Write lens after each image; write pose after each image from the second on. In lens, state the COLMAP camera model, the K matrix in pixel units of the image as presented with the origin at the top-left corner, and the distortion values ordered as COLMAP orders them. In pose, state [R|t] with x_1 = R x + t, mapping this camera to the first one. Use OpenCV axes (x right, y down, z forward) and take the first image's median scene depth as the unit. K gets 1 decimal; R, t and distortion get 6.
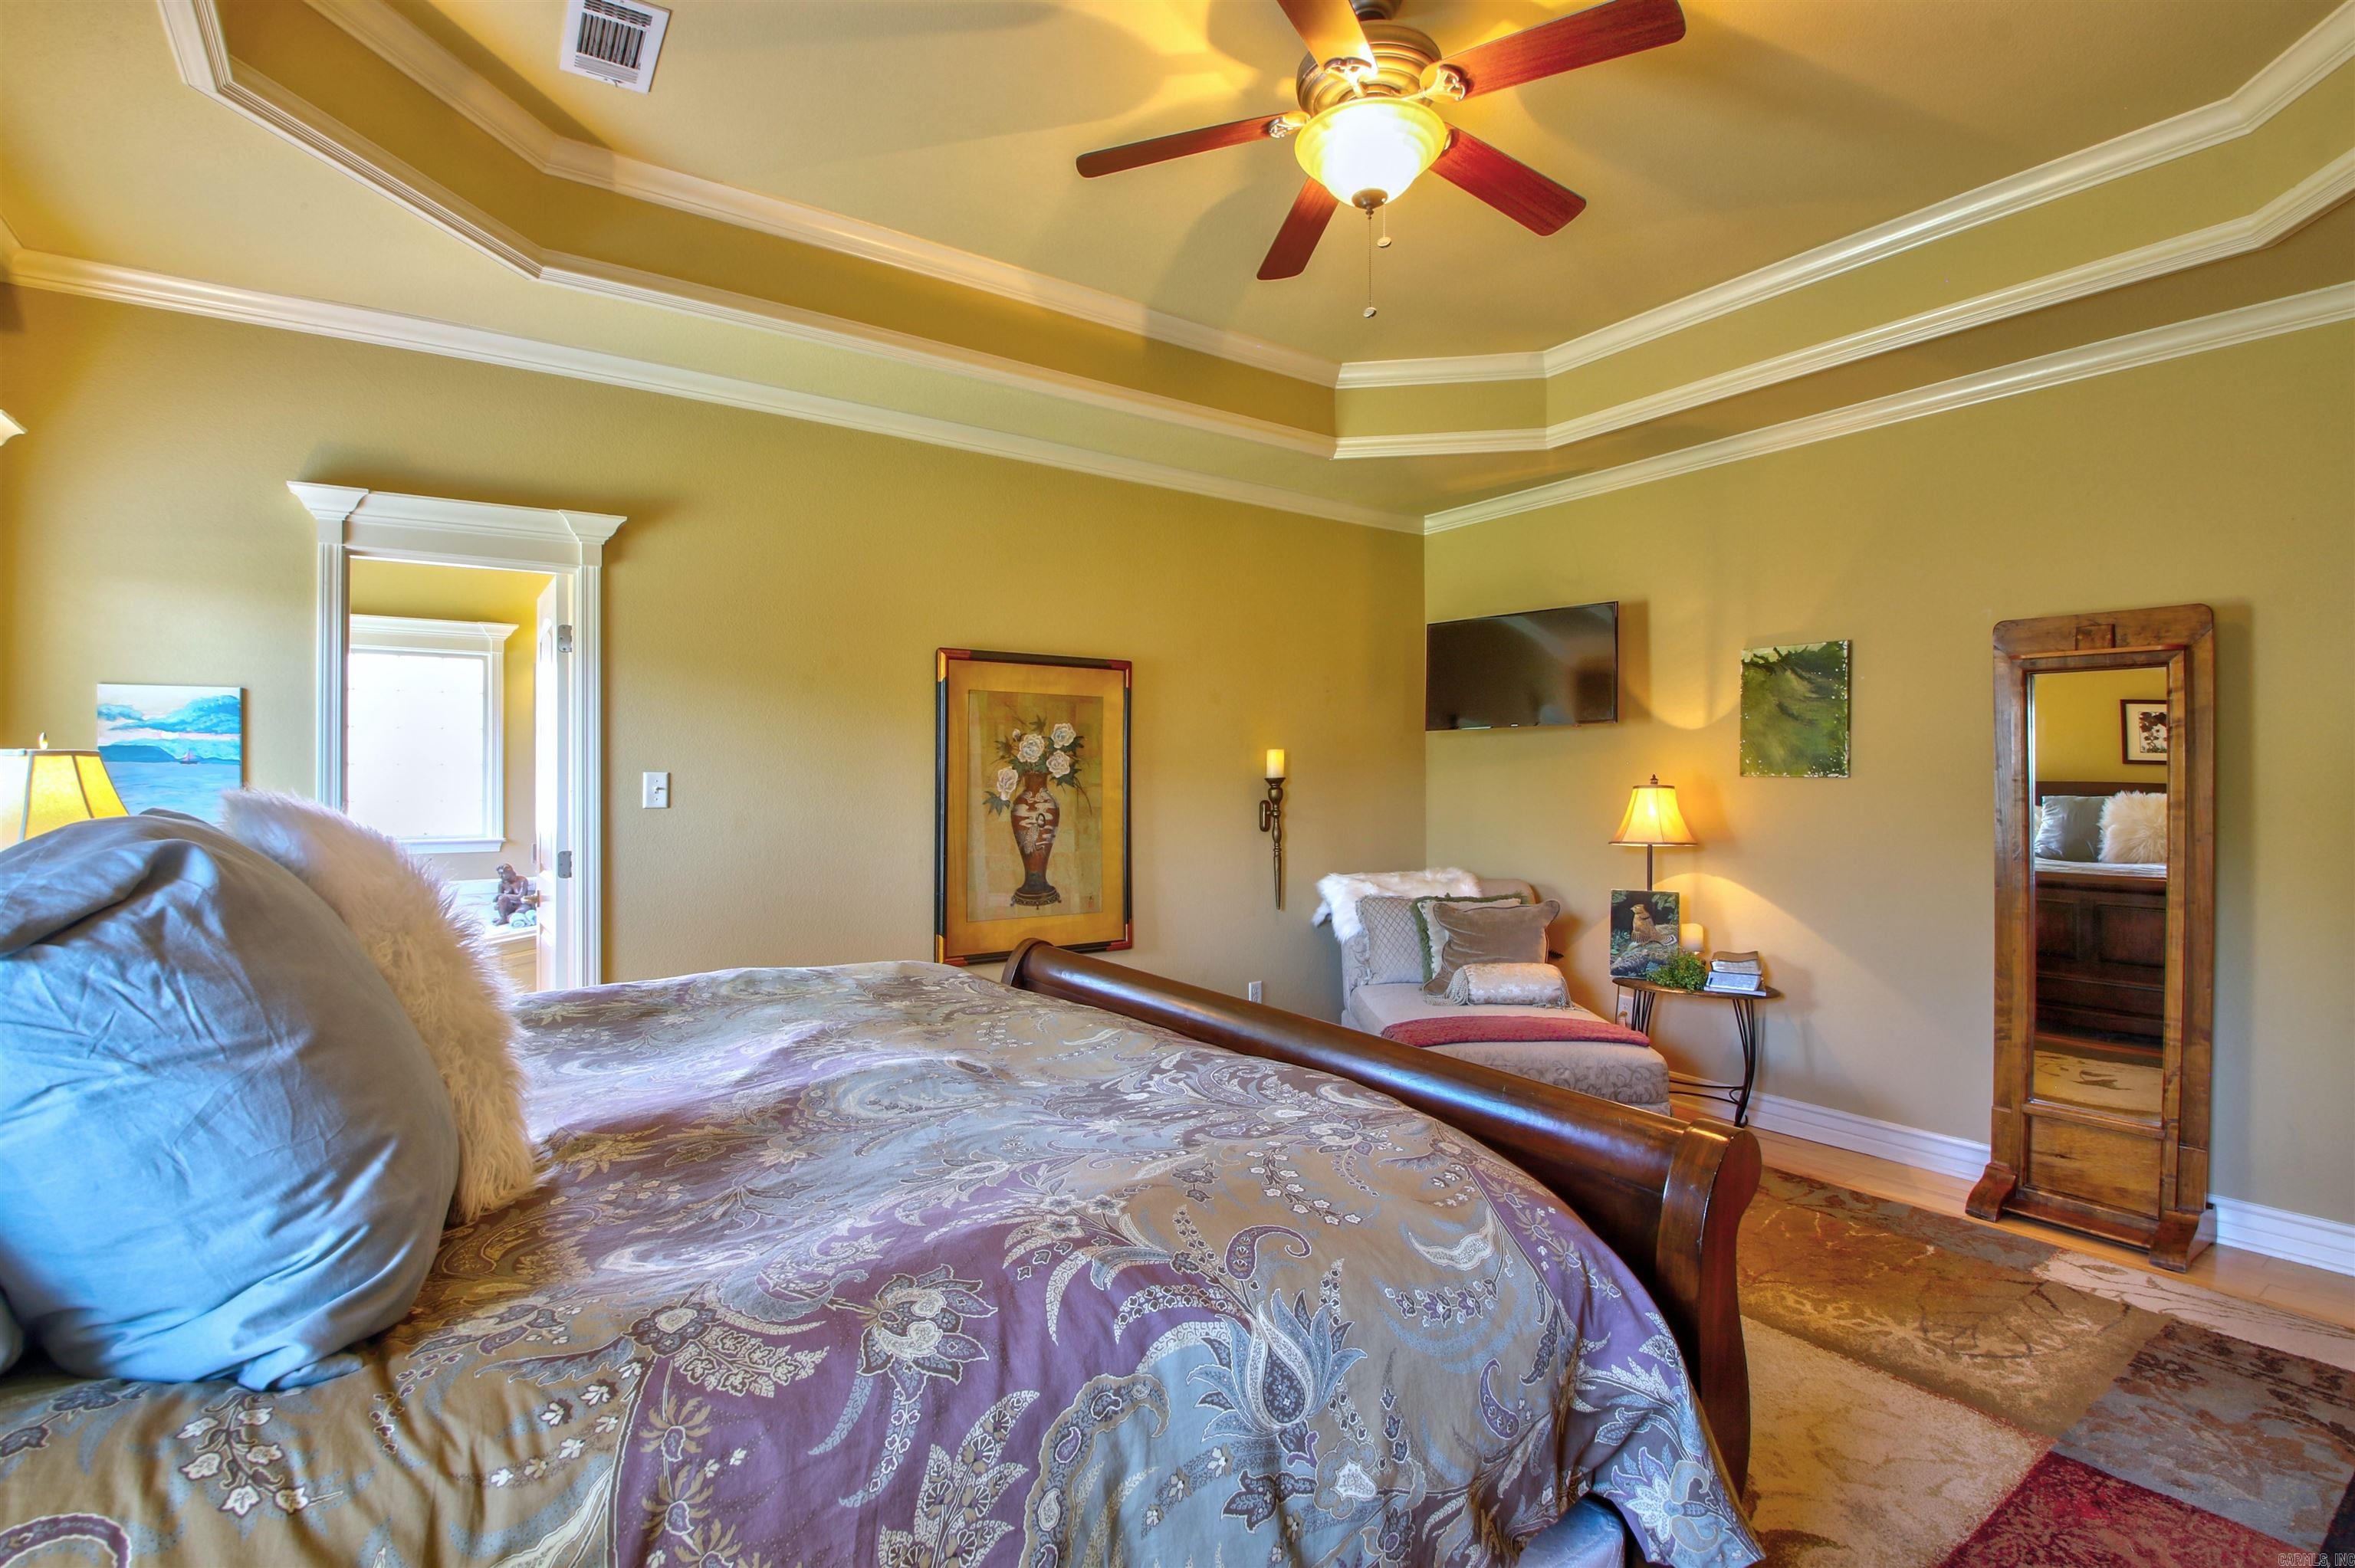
lens RADIAL K [[1092.2, 0, 1184.0], [0, 1092.2, 777.8], [0, 0, 1]] dist [0.002399, -0.014687]
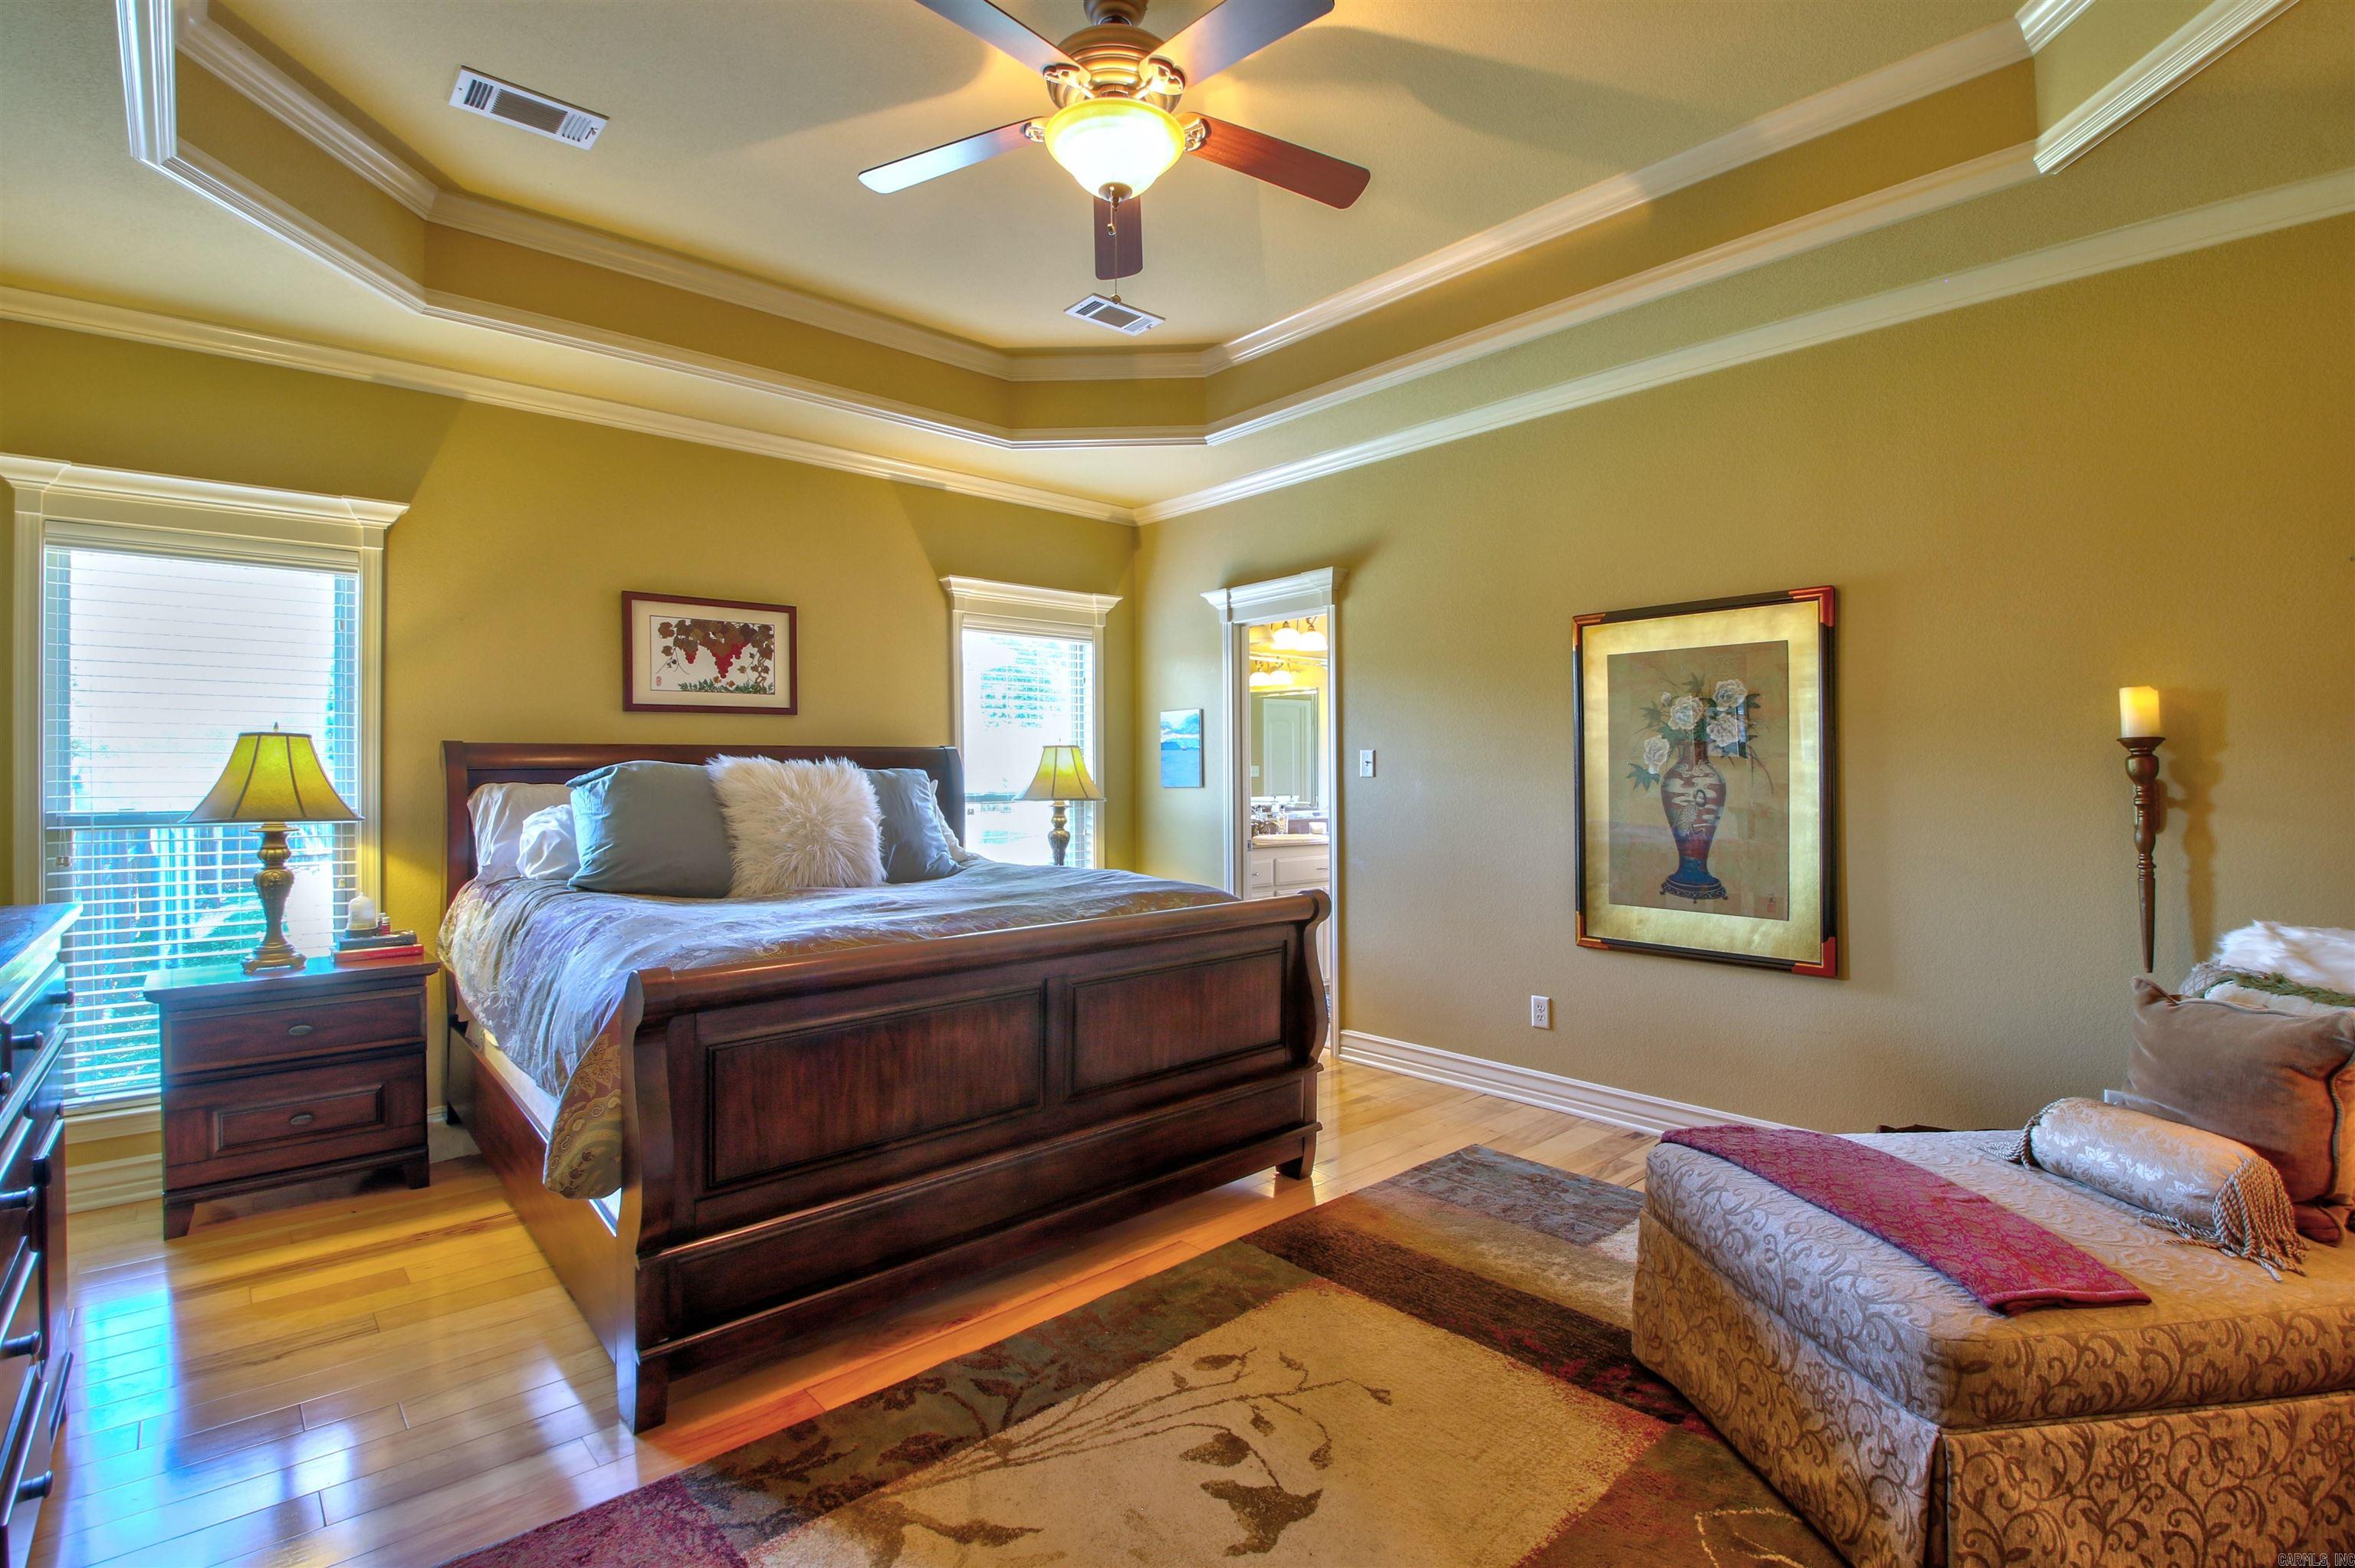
lens RADIAL K [[1092.2, 0, 1180.4], [0, 1092.2, 777.1], [0, 0, 1]] dist [0.002399, -0.014687]
pose [[0.118531, 0.003343, -0.992945, 0.664455], [0.005320, 0.999978, 0.004002, 0.017465], [0.992936, -0.005756, 0.118511, 0.505120]]
